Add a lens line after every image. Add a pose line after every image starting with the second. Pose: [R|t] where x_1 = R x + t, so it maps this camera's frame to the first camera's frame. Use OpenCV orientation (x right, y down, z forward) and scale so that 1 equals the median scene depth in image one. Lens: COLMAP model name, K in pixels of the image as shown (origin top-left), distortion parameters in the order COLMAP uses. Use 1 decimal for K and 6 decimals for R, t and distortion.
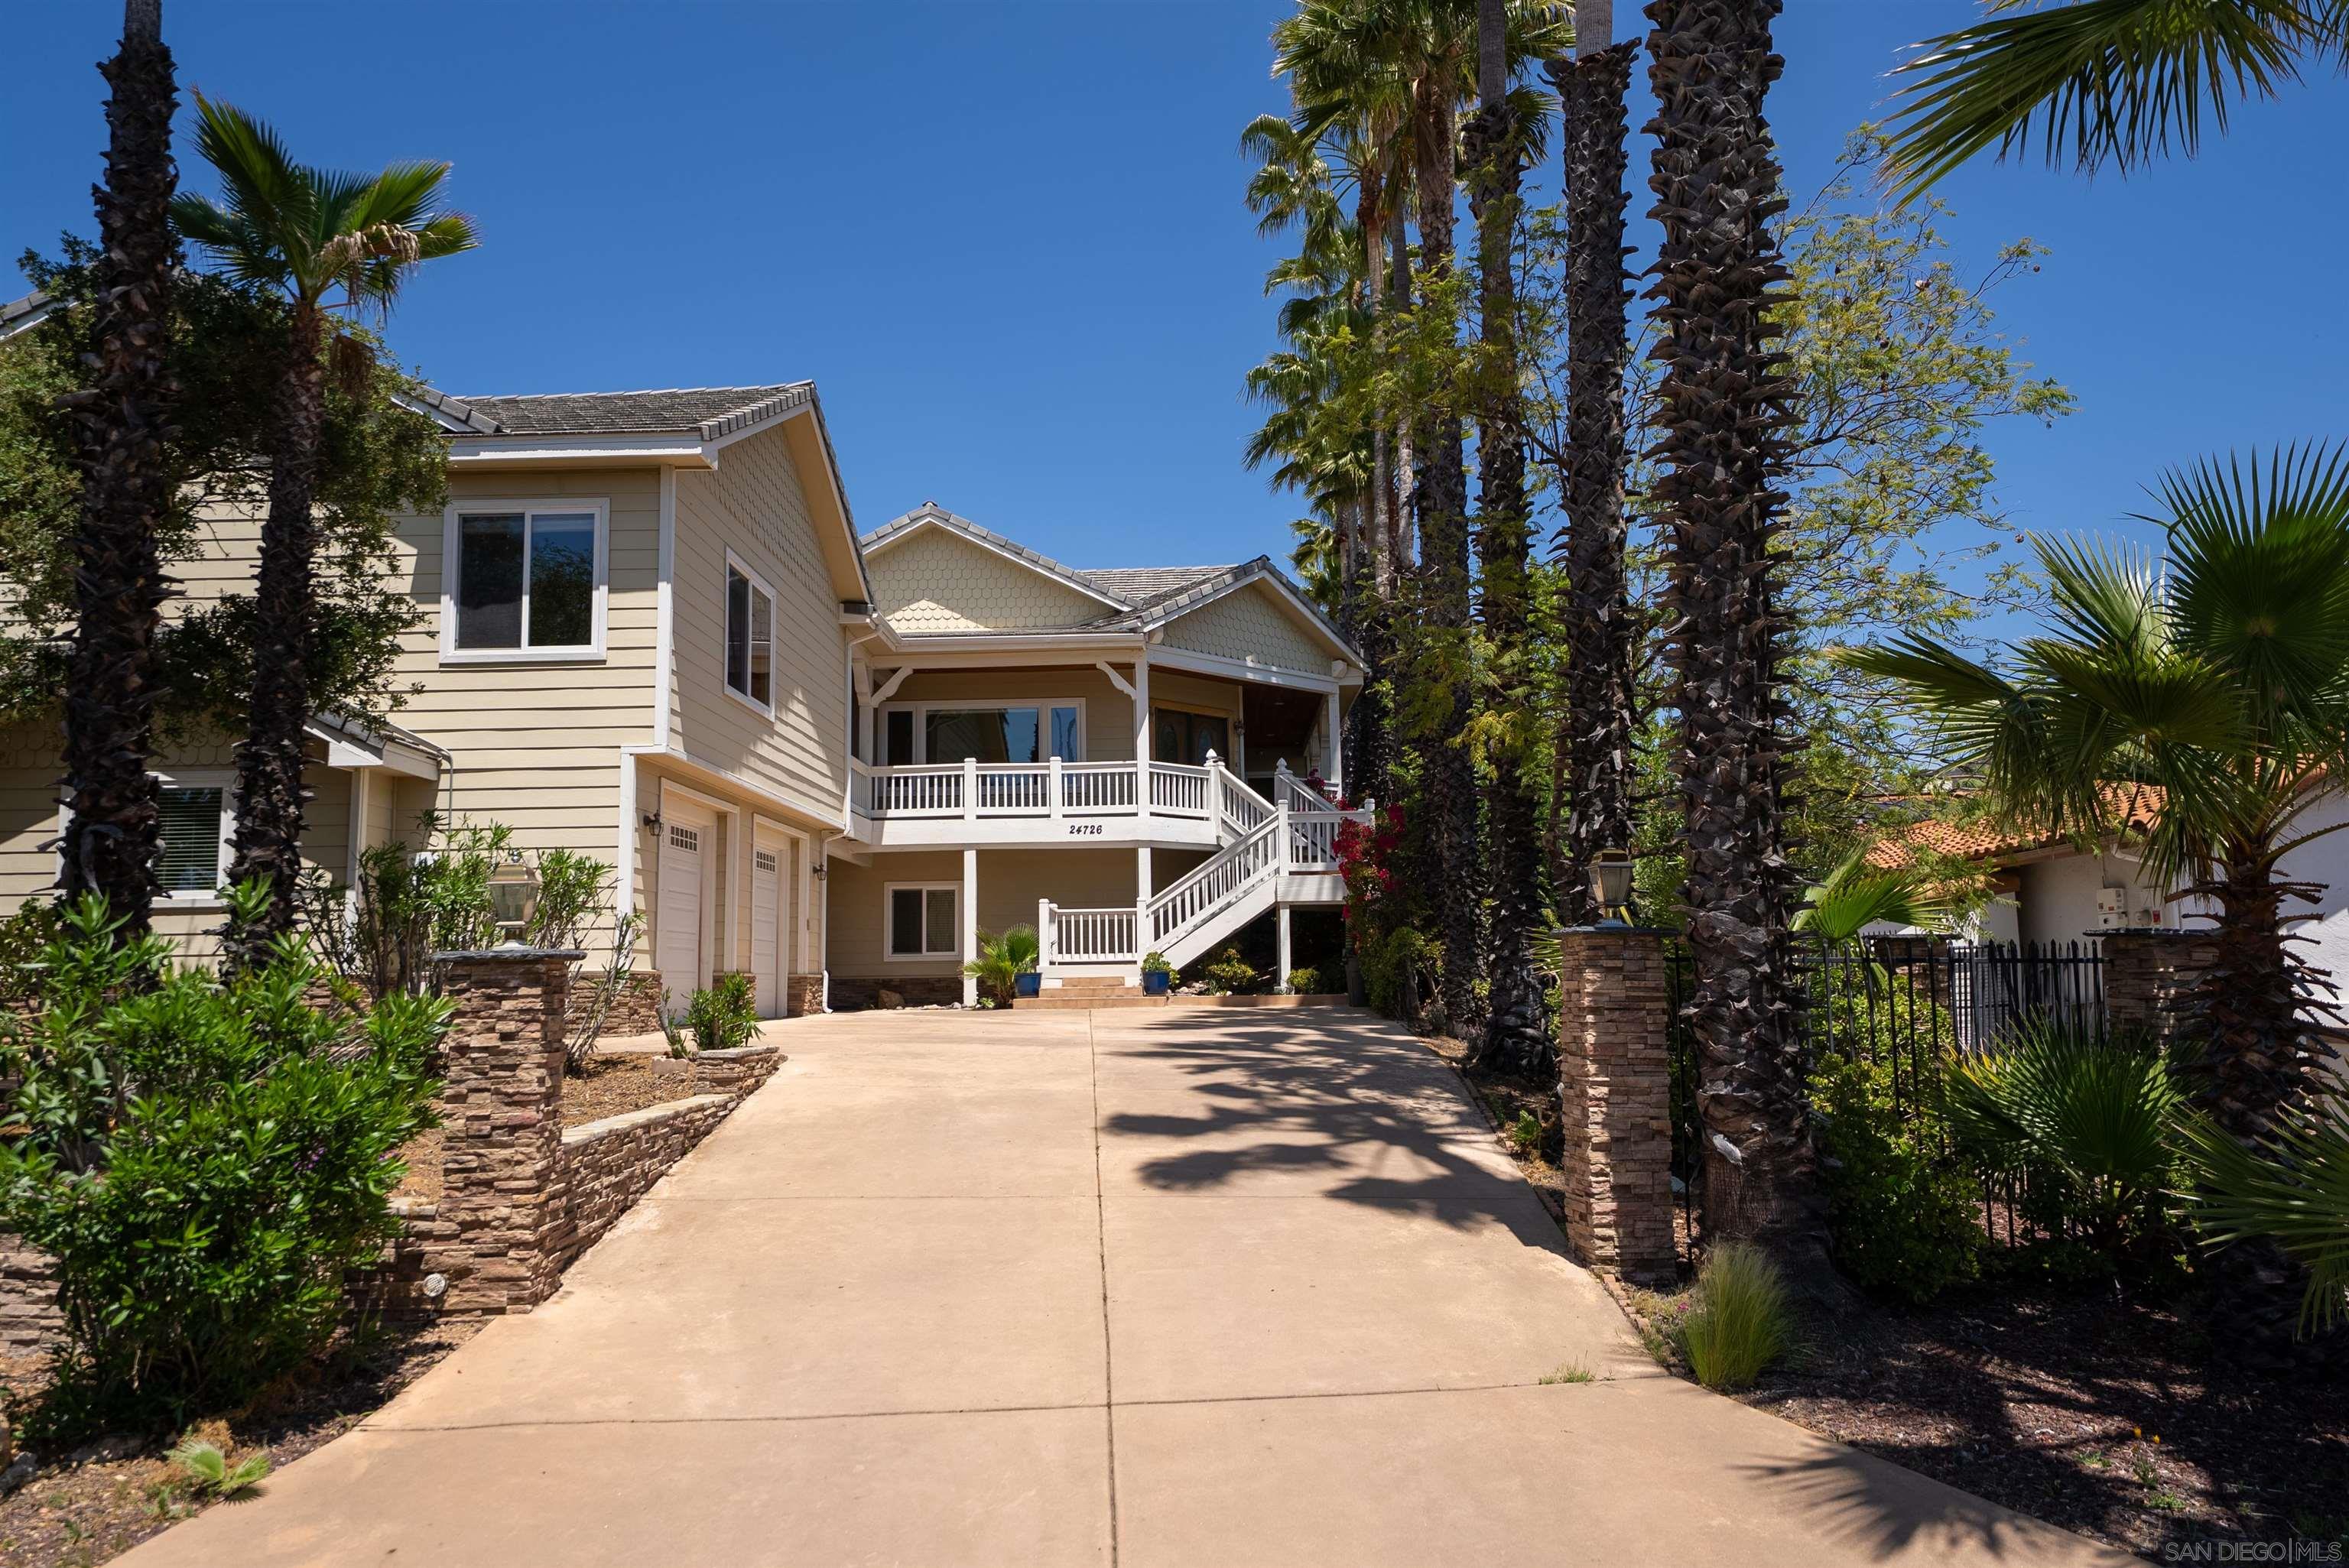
lens RADIAL K [[1635.9, 0, 1174.5], [0, 1635.9, 784.0], [0, 0, 1]] dist [-0.000267, -0.000049]
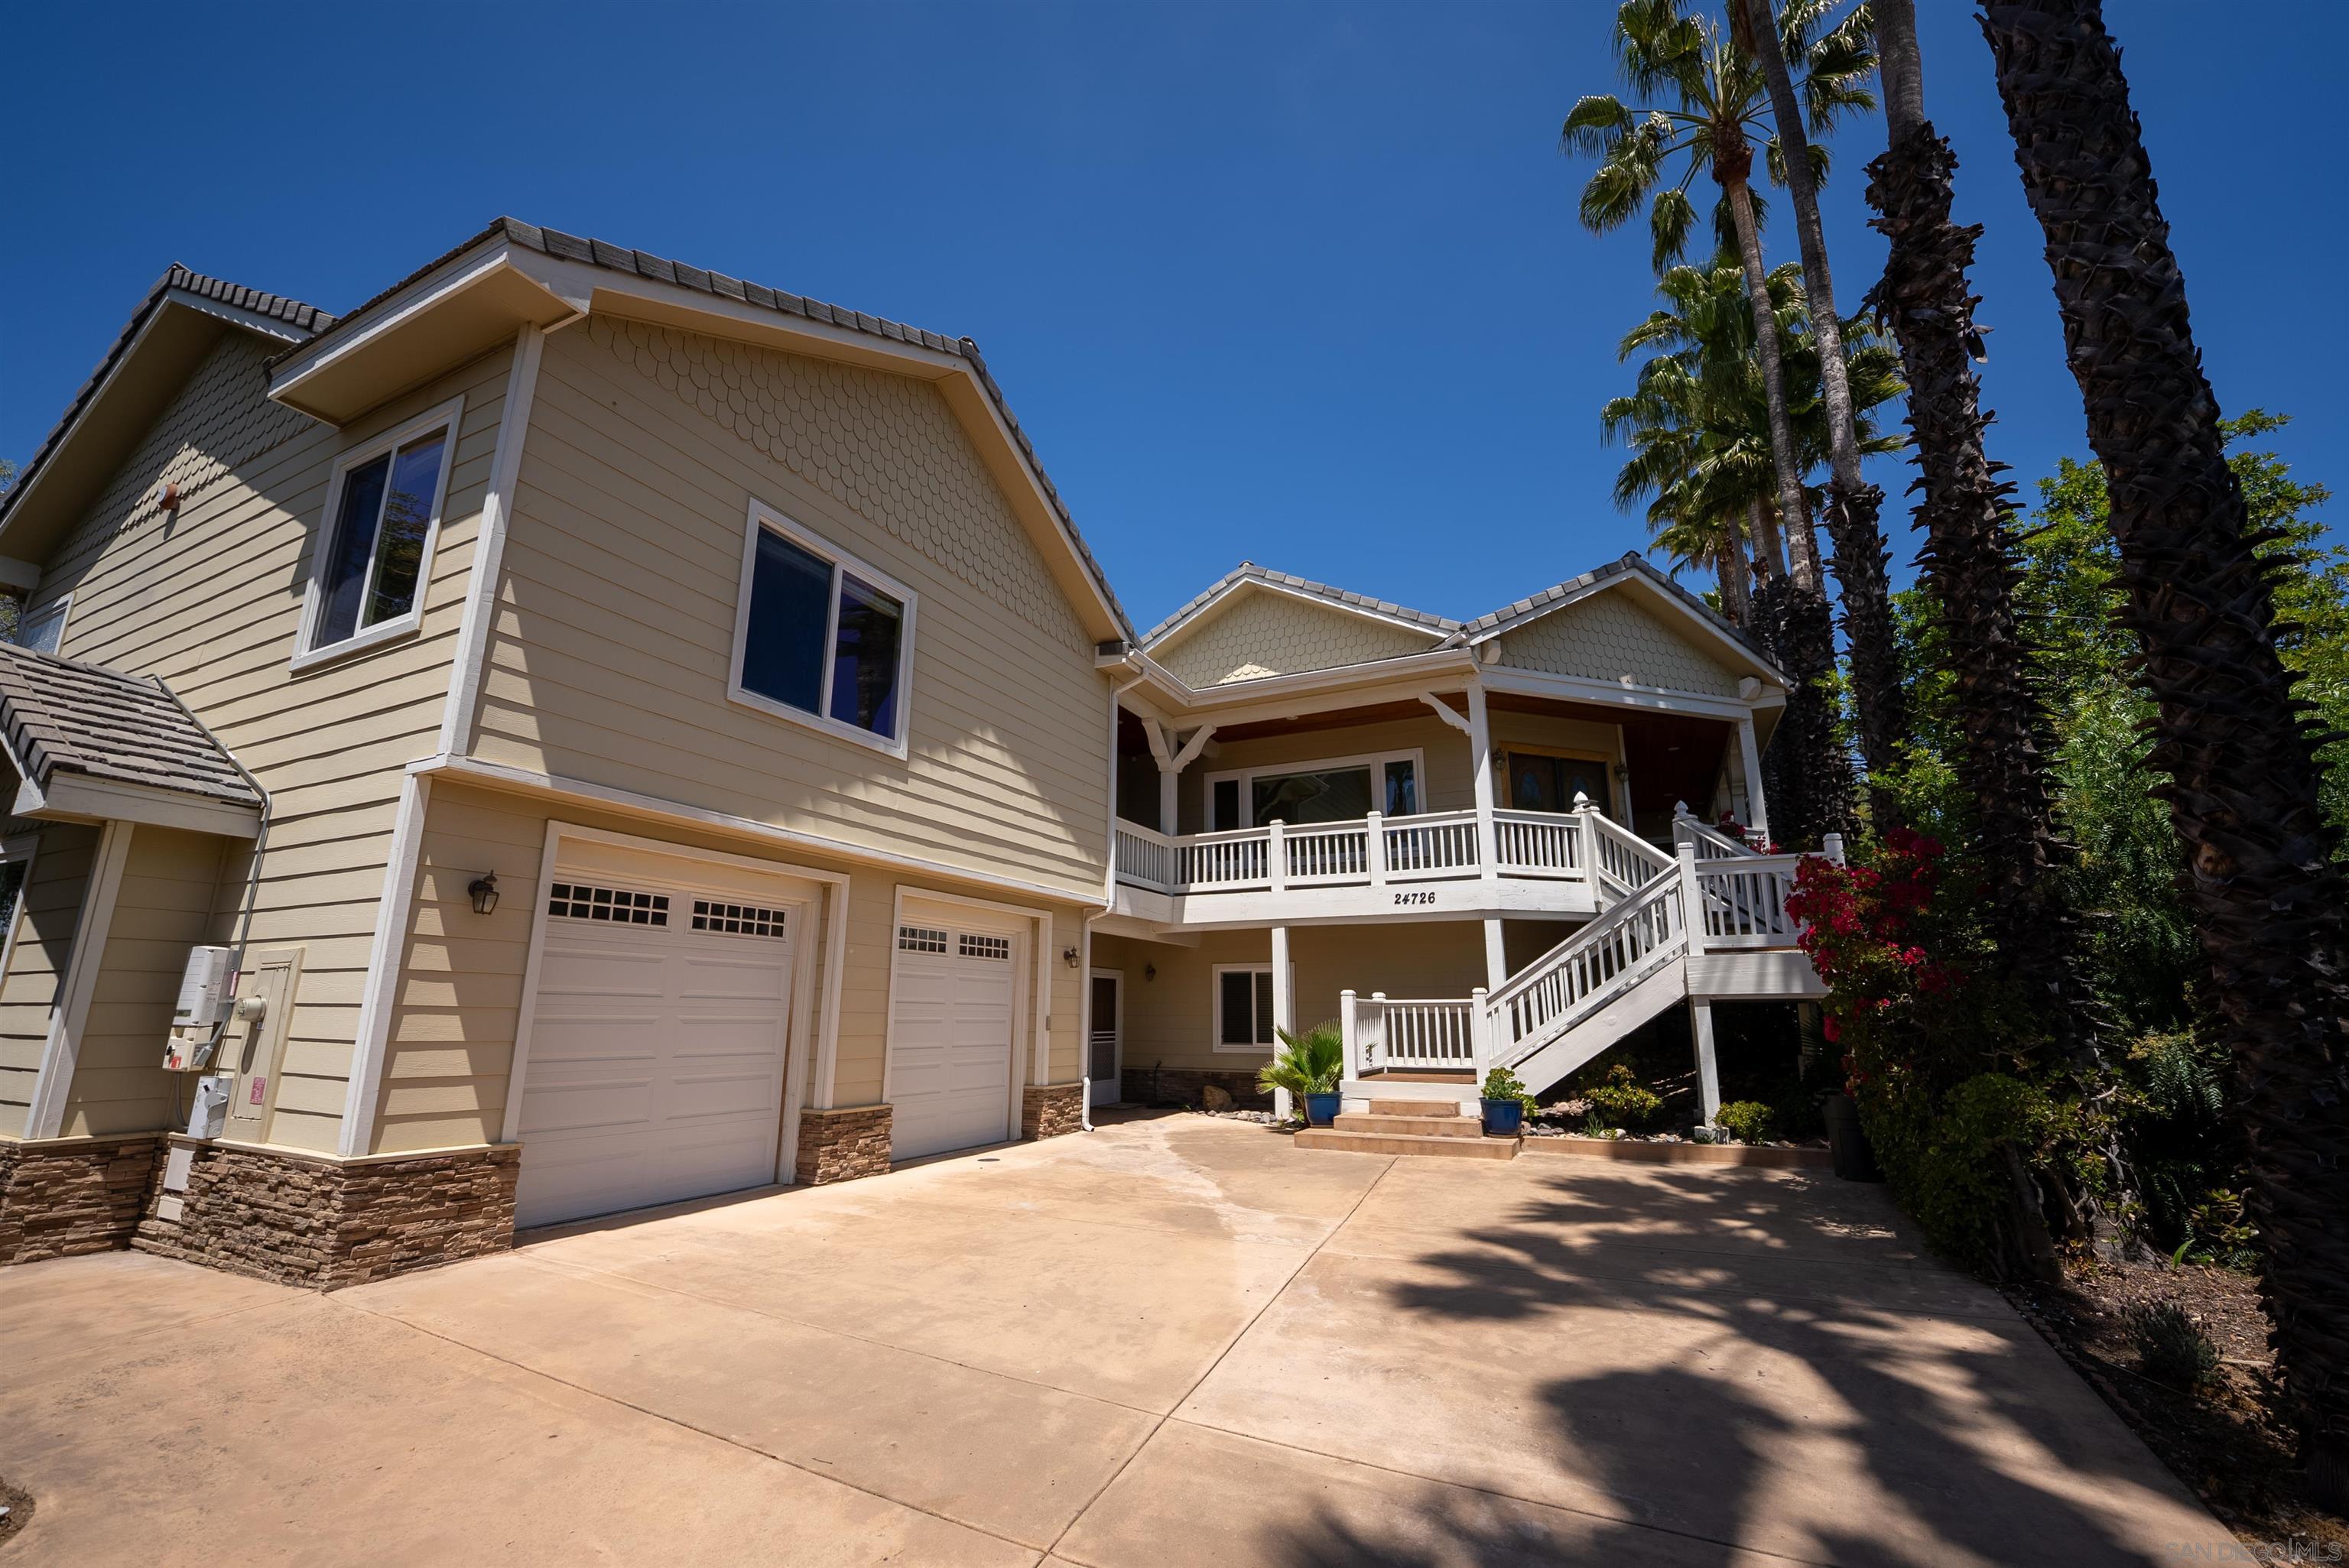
lens RADIAL K [[958.9, 0, 1178.7], [0, 958.9, 794.8], [0, 0, 1]] dist [-0.028388, -0.000146]
pose [[0.909159, -0.077549, -0.409166, 0.036221], [0.037136, 0.993692, -0.105819, 0.022800], [0.414791, 0.081011, 0.906303, 0.523857]]
